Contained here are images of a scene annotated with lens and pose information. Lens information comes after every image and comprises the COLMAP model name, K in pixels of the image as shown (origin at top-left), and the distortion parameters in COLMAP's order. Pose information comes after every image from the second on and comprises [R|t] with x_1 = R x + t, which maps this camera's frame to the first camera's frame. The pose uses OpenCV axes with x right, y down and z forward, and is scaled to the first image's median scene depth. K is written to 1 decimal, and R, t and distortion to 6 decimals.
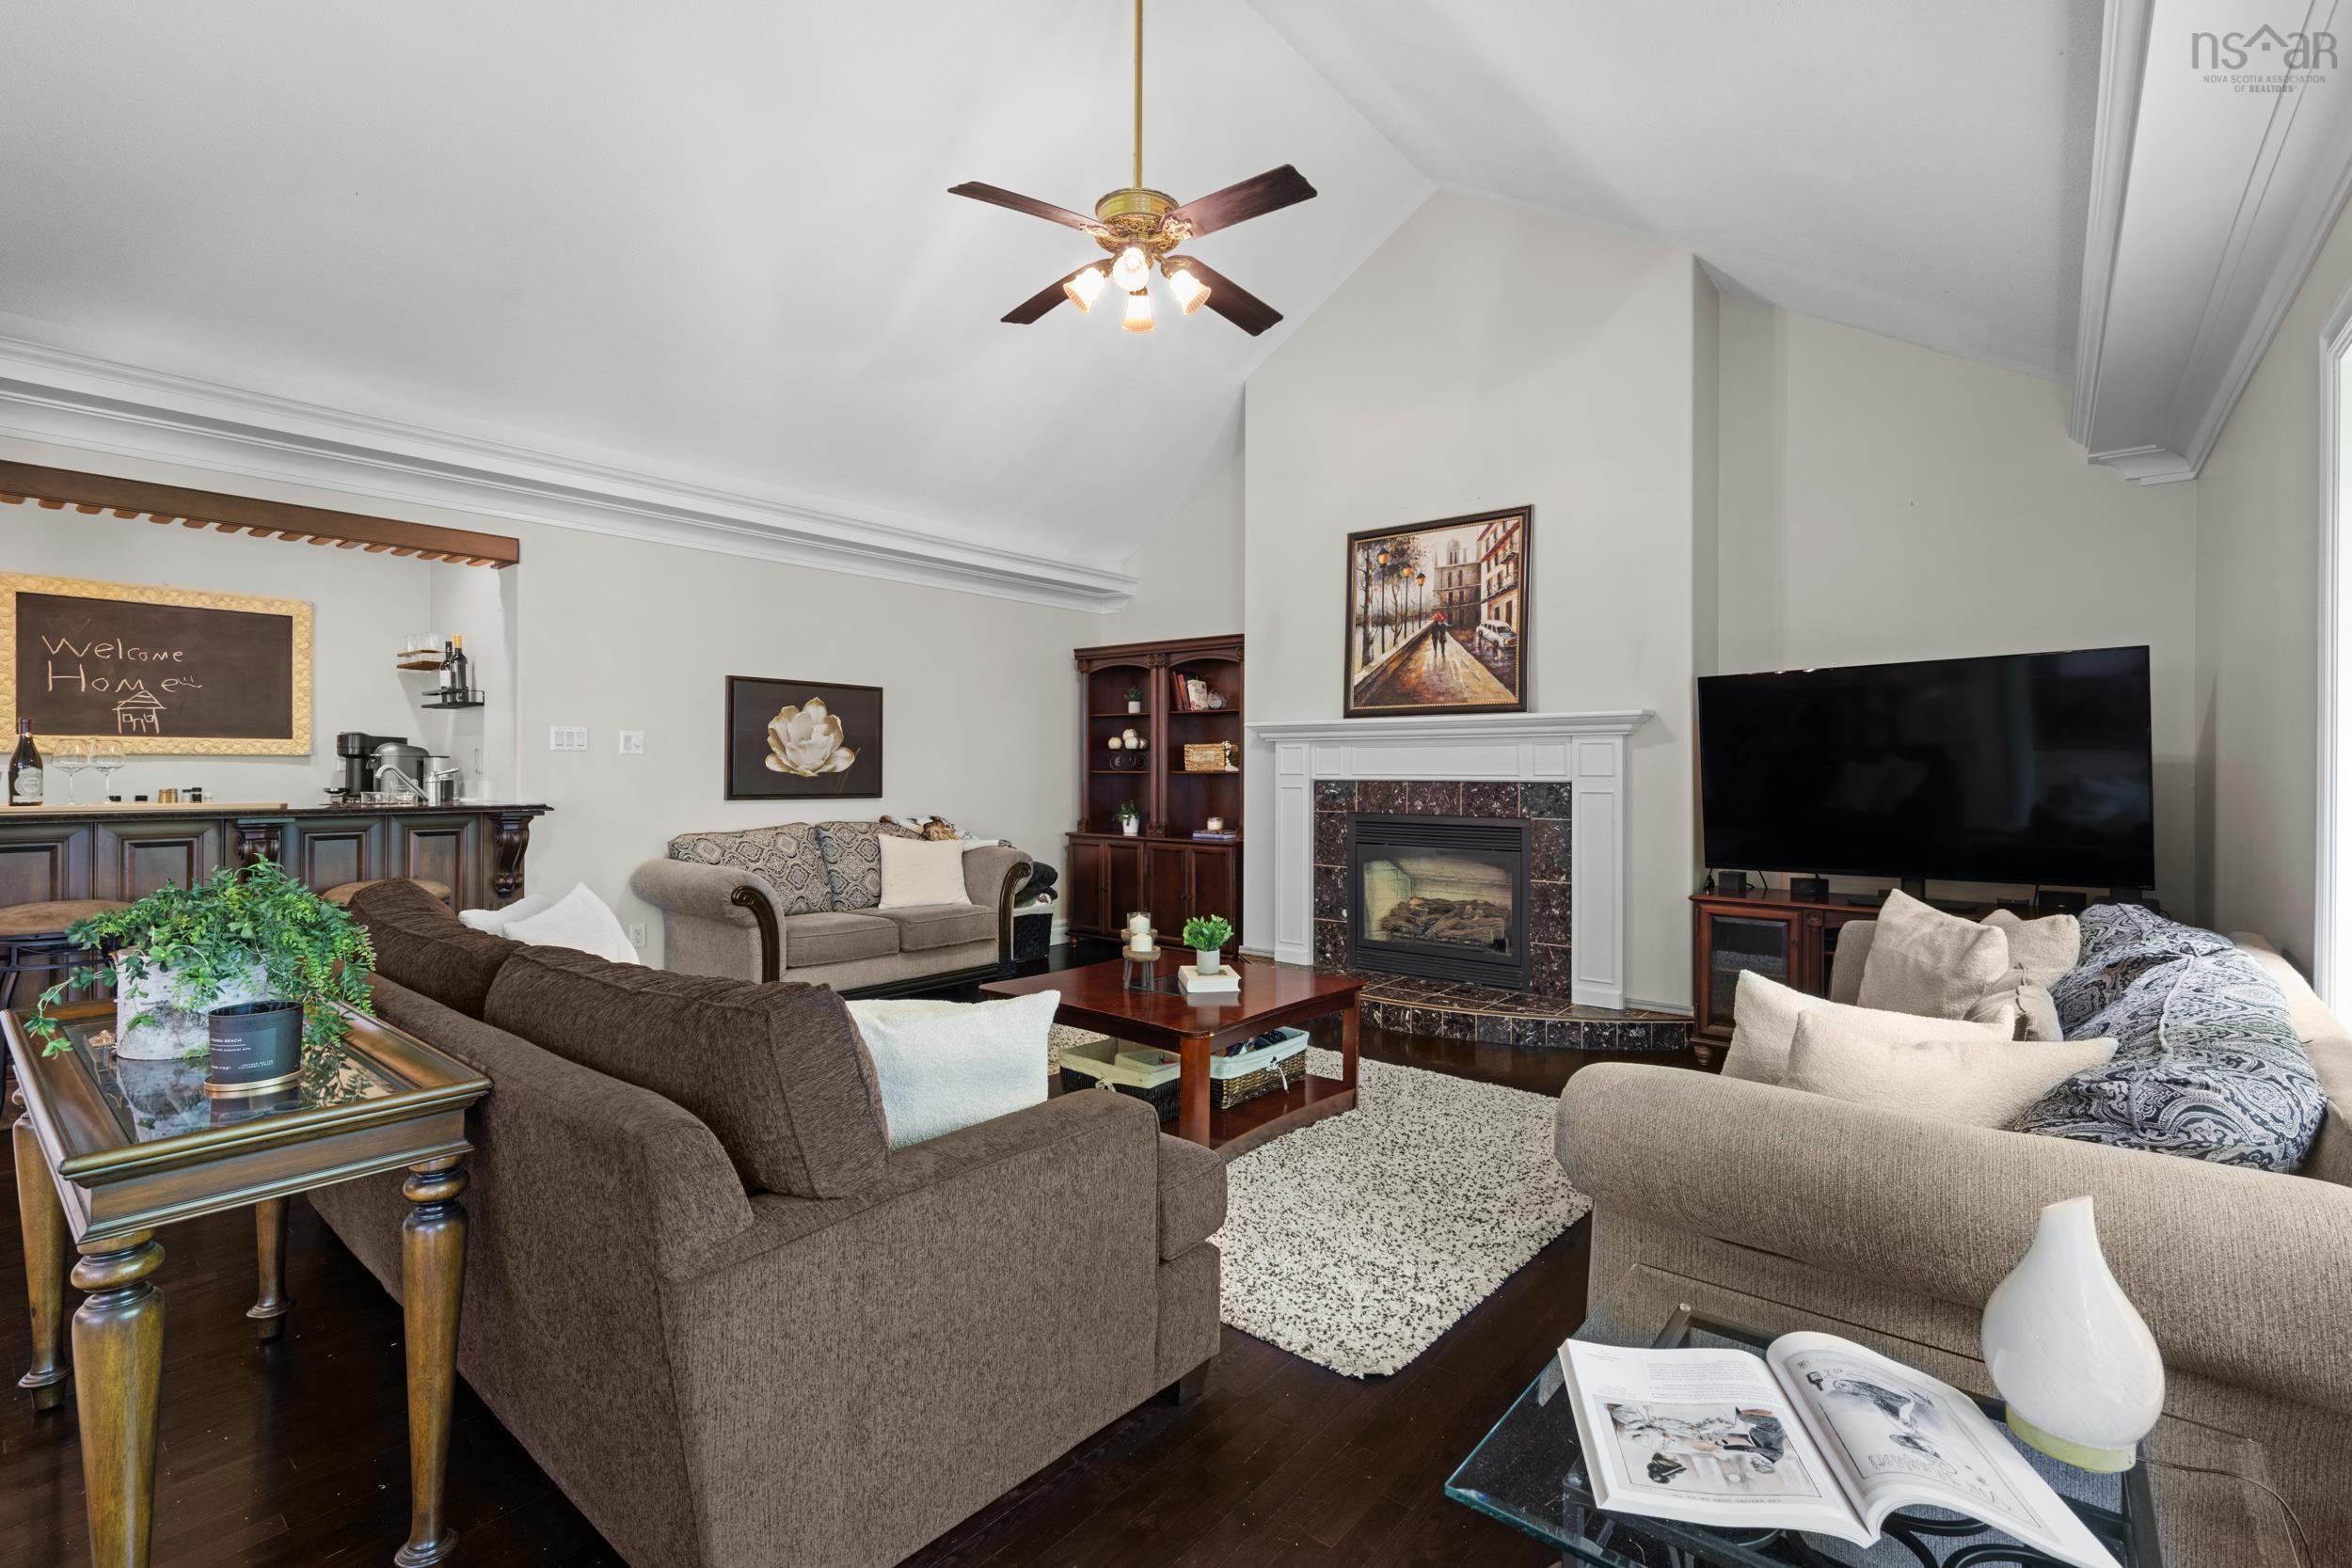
lens RADIAL K [[1046.8, 0, 1176.0], [0, 1046.8, 784.0], [0, 0, 1]] dist [-0.006966, 0.000290]
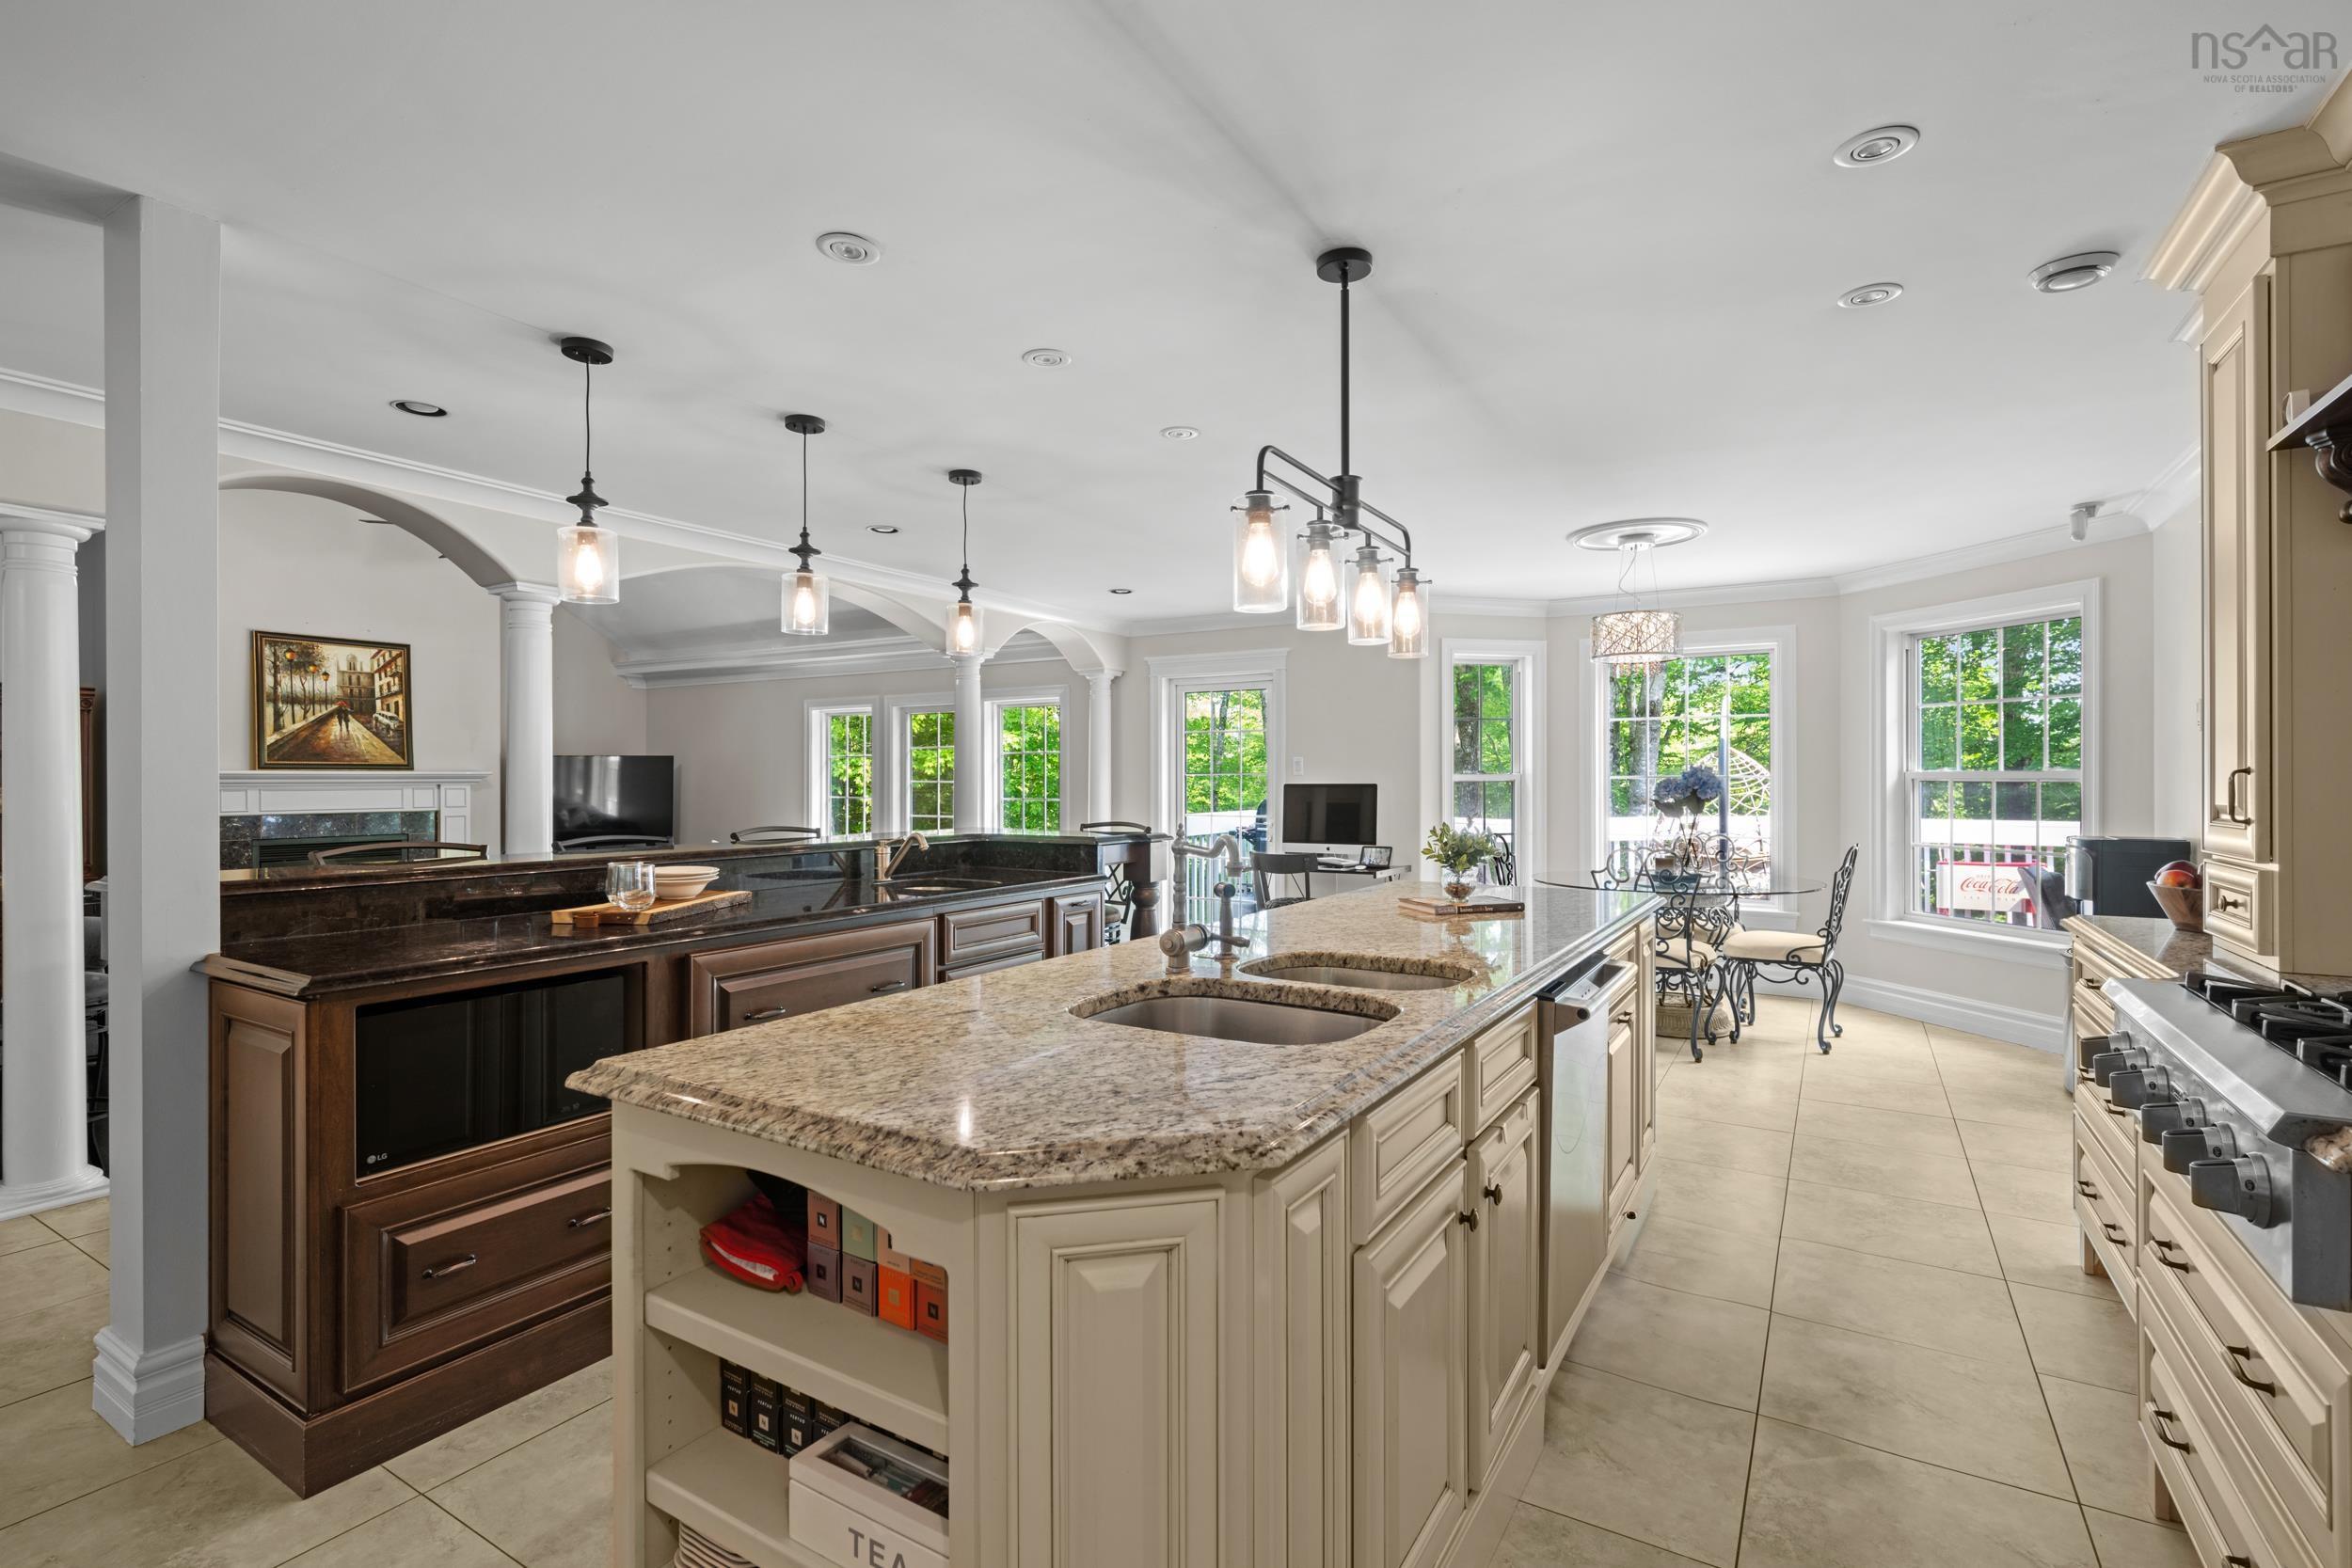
lens RADIAL K [[1080.5, 0, 1176.0], [0, 1080.5, 784.0], [0, 0, 1]] dist [-0.001121, -0.000125]
pose [[-0.137141, -0.009010, 0.990511, -1.410049], [0.012190, 0.999868, 0.010782, -0.045853], [-0.990477, 0.013553, -0.137013, 0.029632]]
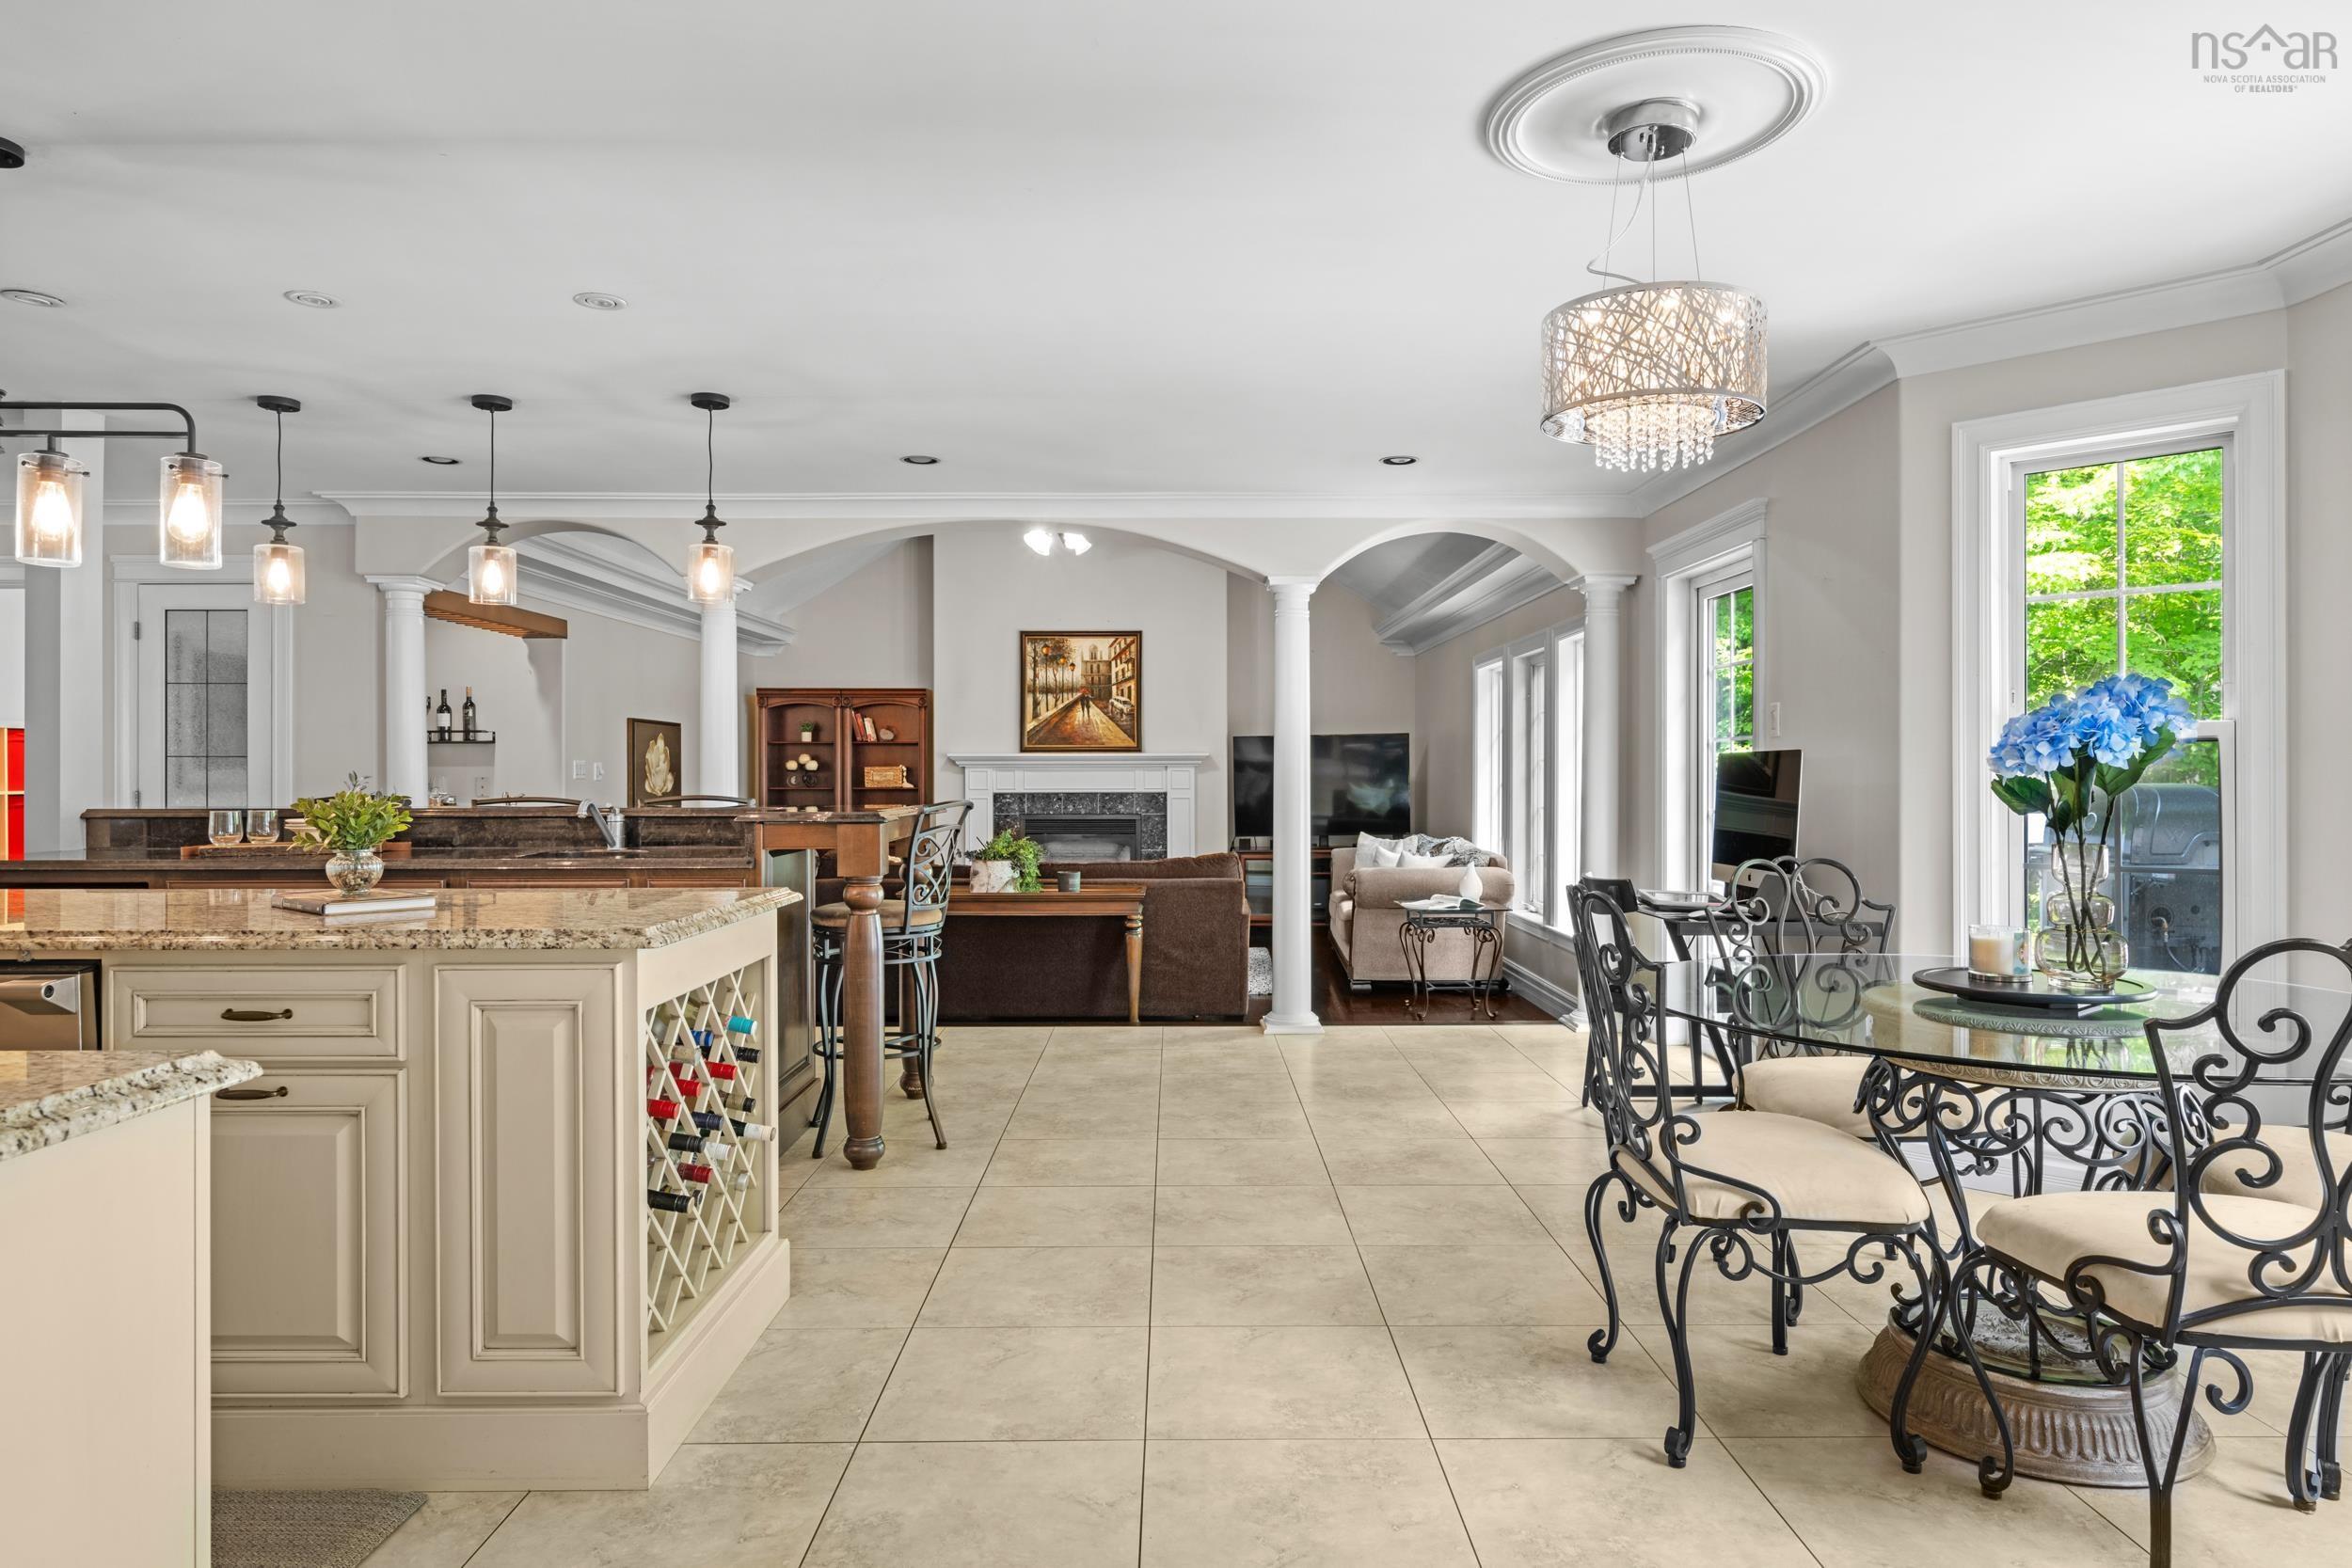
lens RADIAL K [[1392.6, 0, 1176.0], [0, 1392.6, 784.0], [0, 0, 1]] dist [-0.014184, -0.000369]
pose [[0.770964, -0.009751, 0.636804, -0.988110], [0.012202, 0.999925, 0.000538, -0.015521], [-0.636762, 0.007356, 0.771026, -0.730691]]
